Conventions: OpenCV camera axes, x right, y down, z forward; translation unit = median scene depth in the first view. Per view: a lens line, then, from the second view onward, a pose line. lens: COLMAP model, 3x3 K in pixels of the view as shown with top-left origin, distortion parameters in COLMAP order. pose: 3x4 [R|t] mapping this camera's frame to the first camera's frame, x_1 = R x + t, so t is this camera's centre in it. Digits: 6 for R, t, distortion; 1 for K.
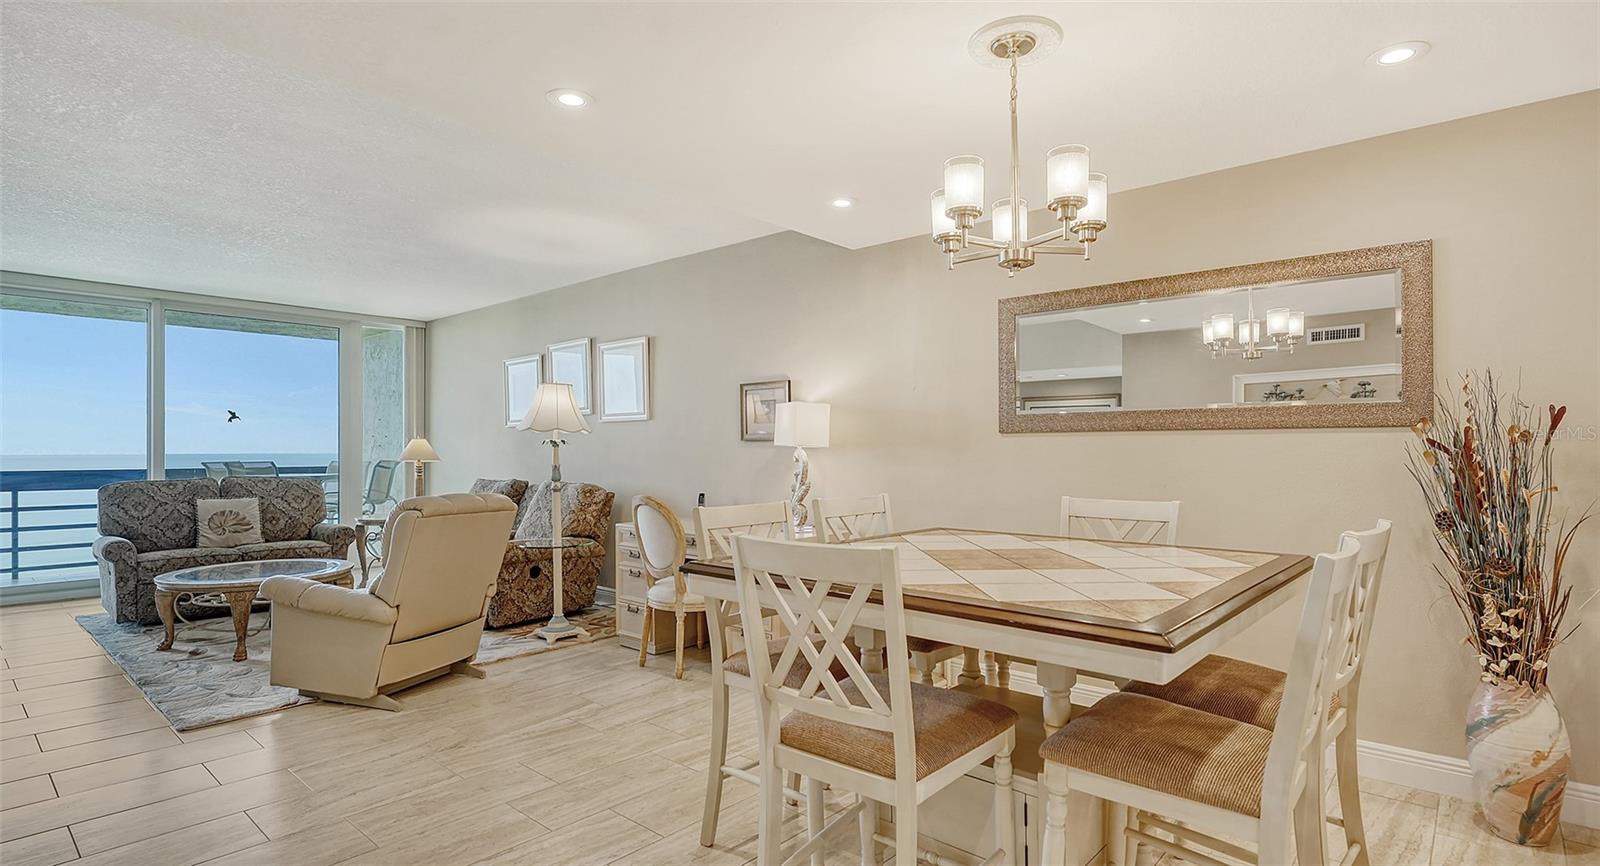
lens RADIAL K [[758.0, 0, 811.3], [0, 758.0, 443.4], [0, 0, 1]] dist [-0.008233, 0.000492]
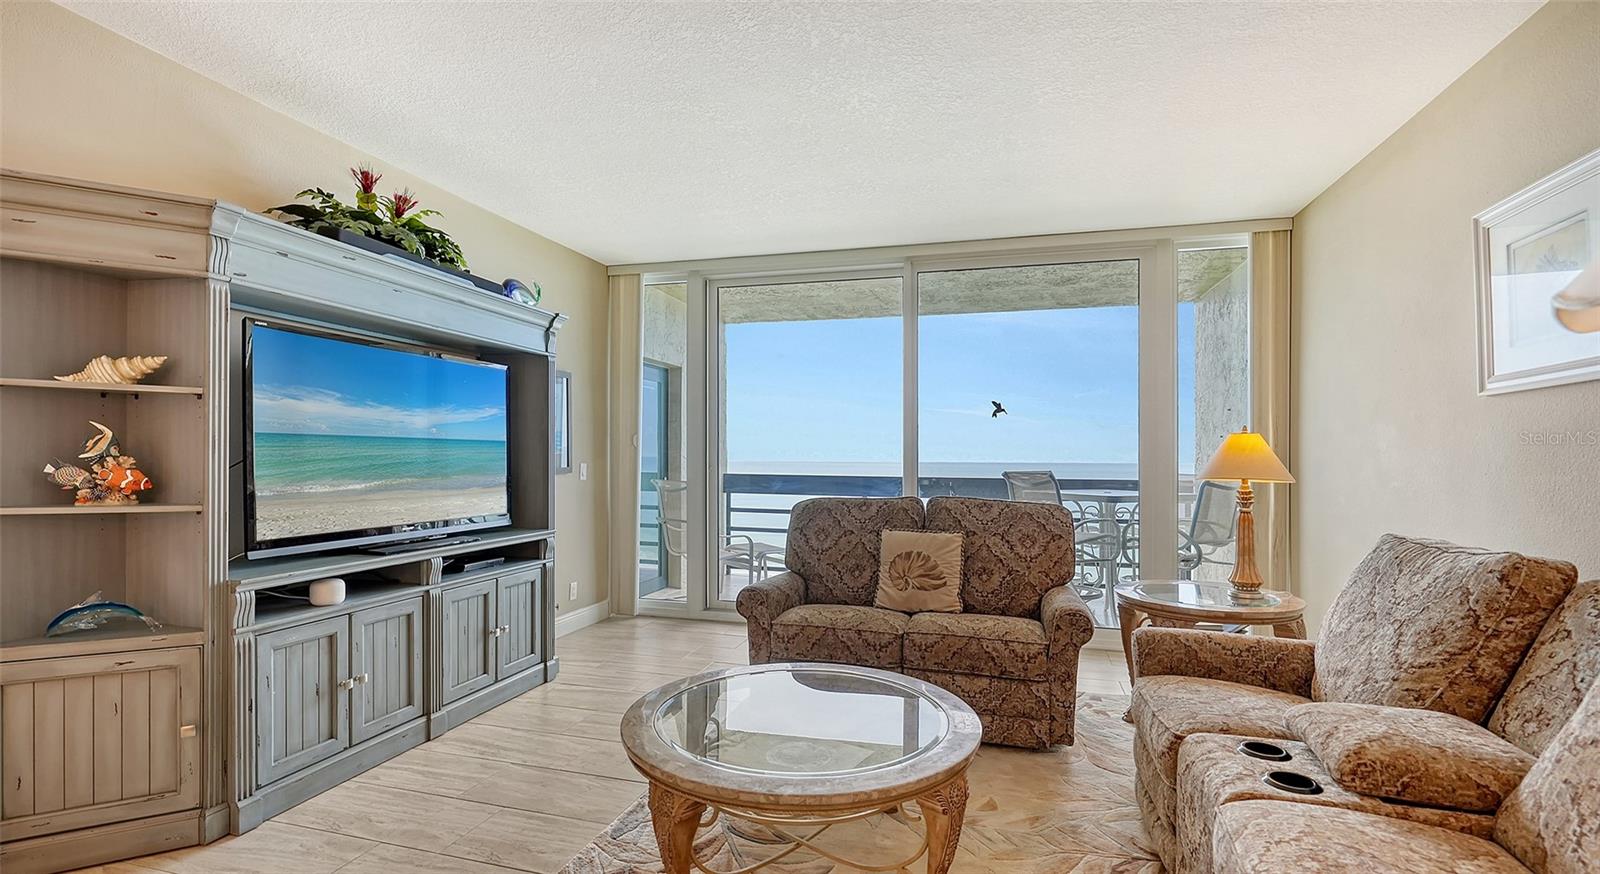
lens RADIAL K [[731.5, 0, 801.5], [0, 731.5, 434.1], [0, 0, 1]] dist [0.004923, -0.000507]
pose [[0.415450, -0.023333, -0.909317, -0.307620], [0.001338, 0.999686, -0.025041, 0.008029], [0.909615, 0.009187, 0.415350, 0.785231]]
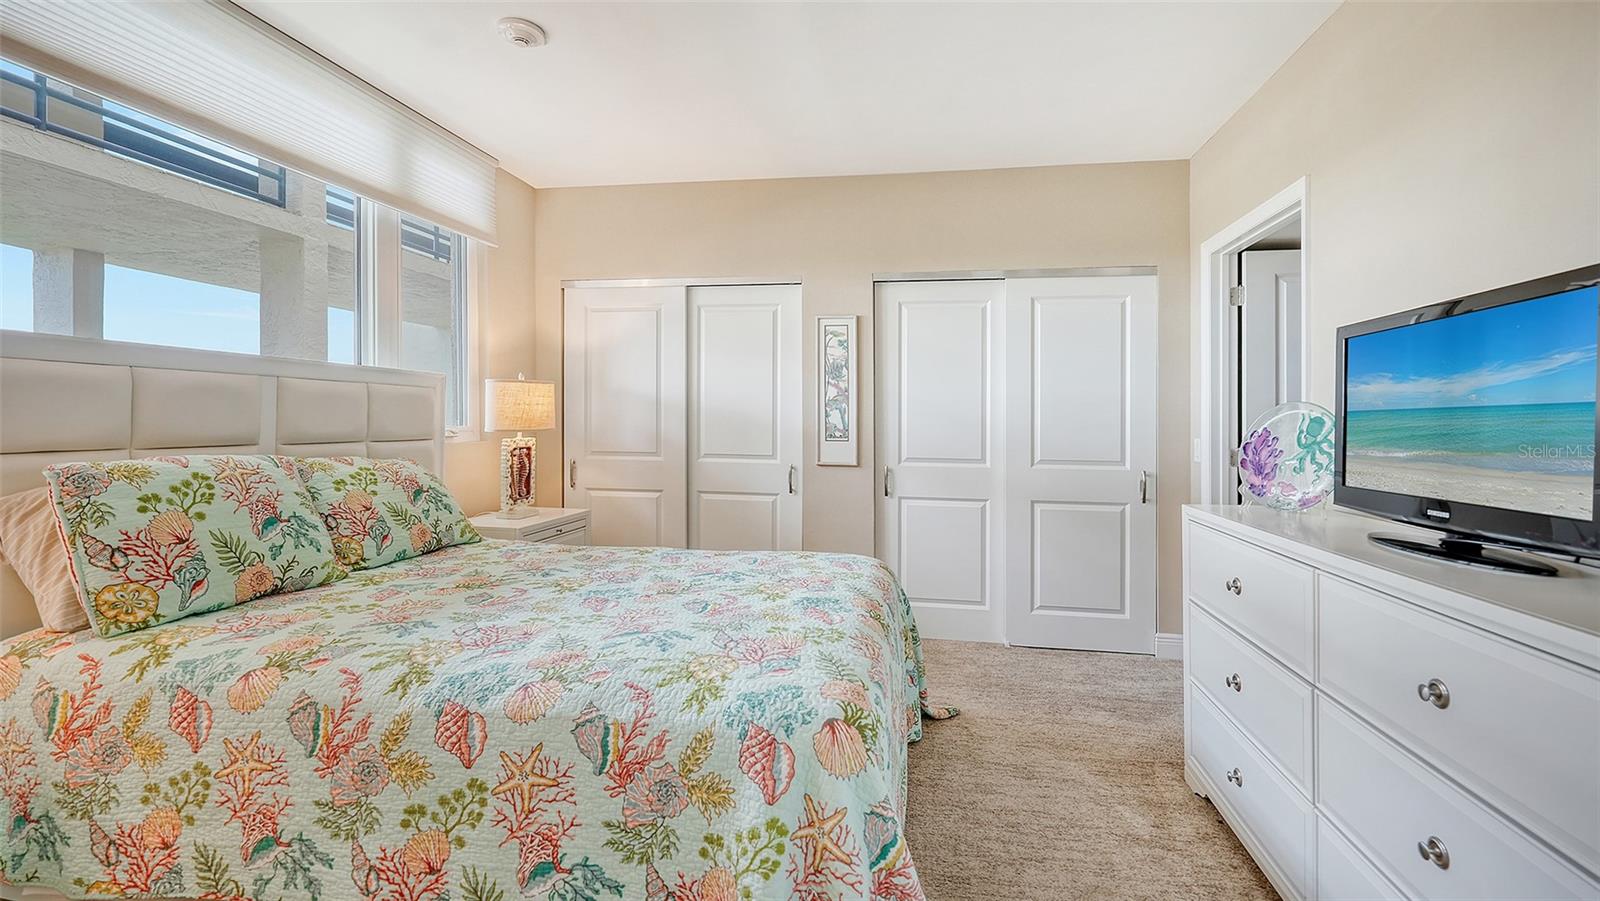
lens RADIAL K [[684.4, 0, 782.9], [0, 684.4, 423.1], [0, 0, 1]] dist [-0.003070, 0.000716]
pose [[-0.455091, 0.006041, 0.890424, -1.271961], [-0.007472, 0.999916, -0.010602, 0.017055], [-0.890414, -0.011478, -0.455007, 1.466749]]
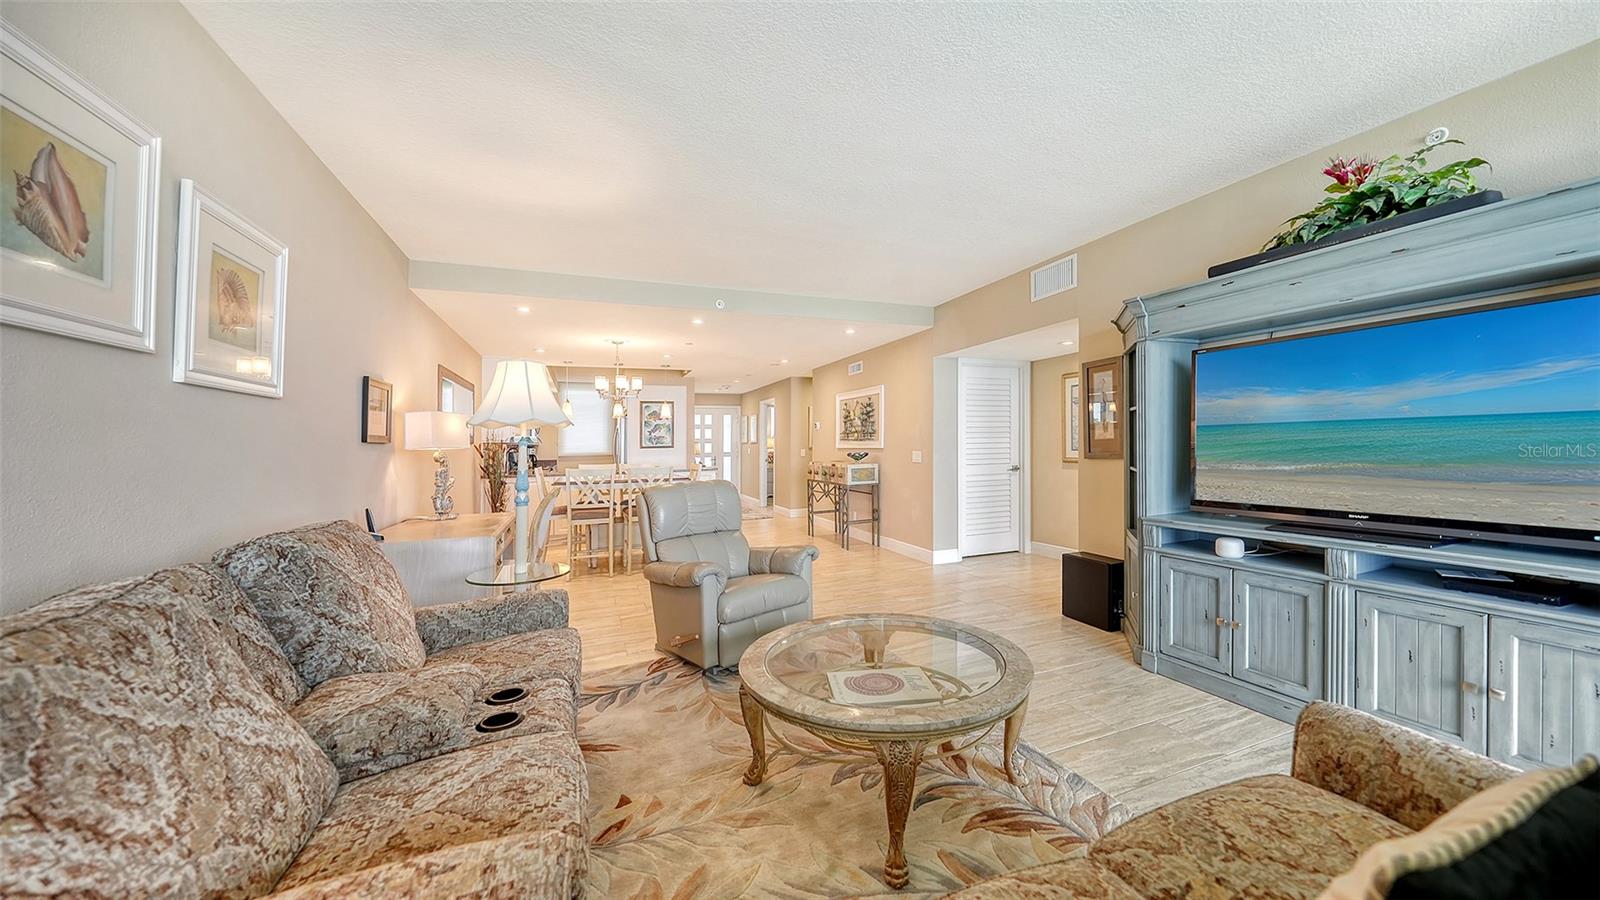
lens RADIAL K [[550.7, 0, 811.5], [0, 550.7, 419.5], [0, 0, 1]] dist [-0.001504, -0.000217]
pose [[-0.886627, 0.037927, 0.460928, -0.836240], [0.013027, 0.998284, -0.057085, 0.014039], [-0.462302, -0.044608, -0.885600, 1.335176]]
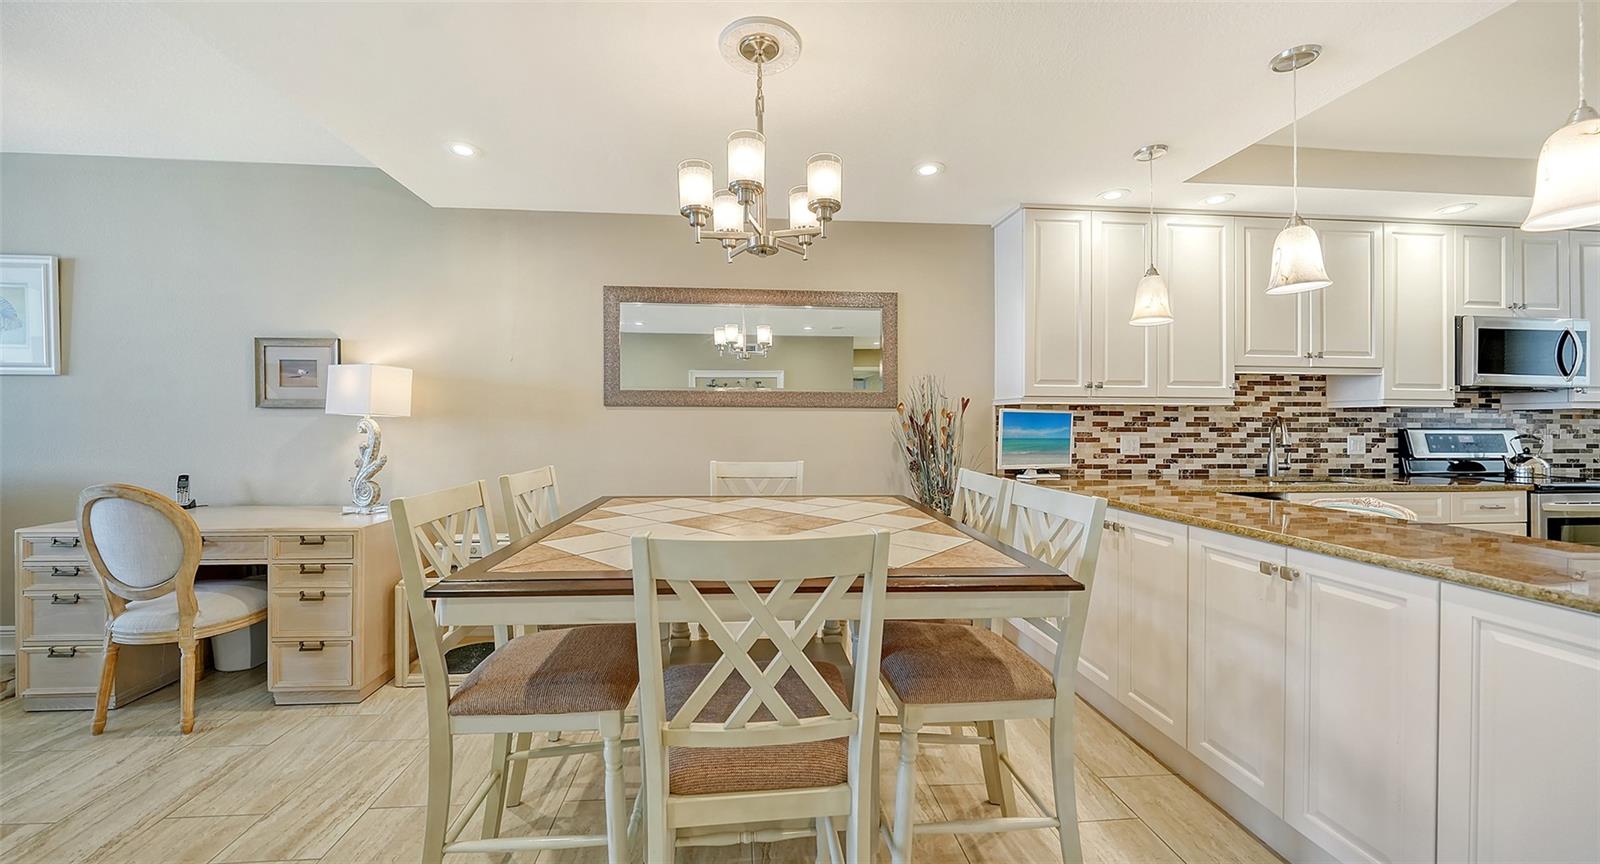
lens RADIAL K [[572.1, 0, 780.2], [0, 572.1, 420.8], [0, 0, 1]] dist [-0.007958, 0.000952]
pose [[0.707736, 0.006645, 0.706446, -0.126356], [-0.011995, 0.999925, 0.002612, 0.002583], [-0.706375, -0.010323, 0.707762, 0.172137]]
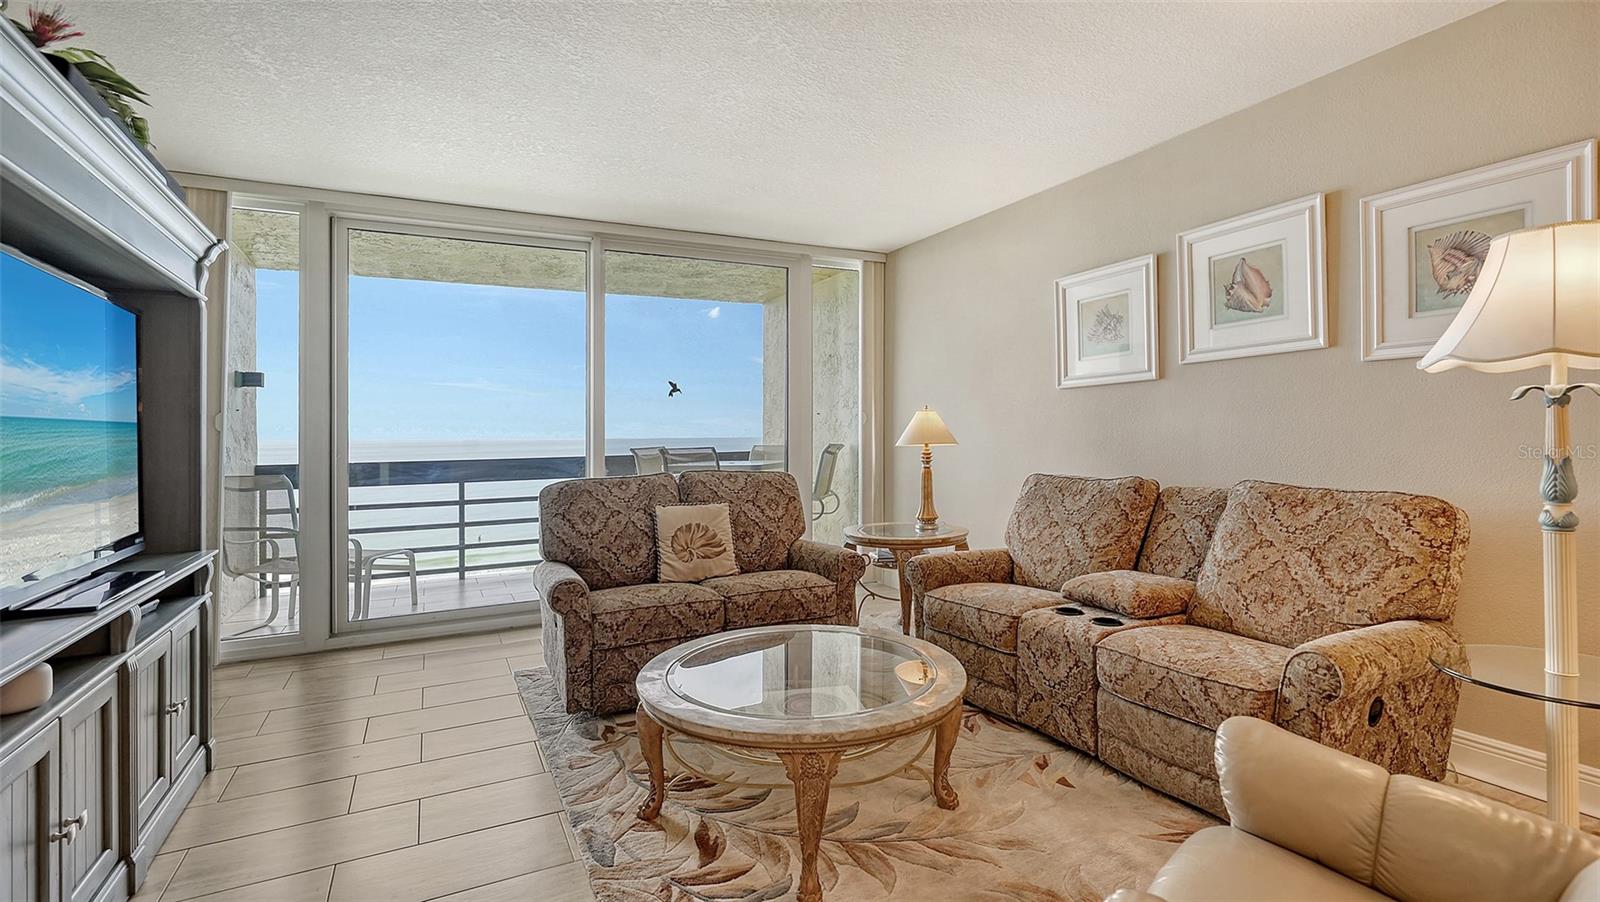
lens RADIAL K [[727.3, 0, 804.4], [0, 727.3, 421.2], [0, 0, 1]] dist [0.002364, -0.000349]
pose [[0.922427, -0.021540, -0.385570, -0.520310], [0.020840, 0.999765, -0.005996, 0.006471], [0.385609, -0.002504, 0.922659, 0.536808]]
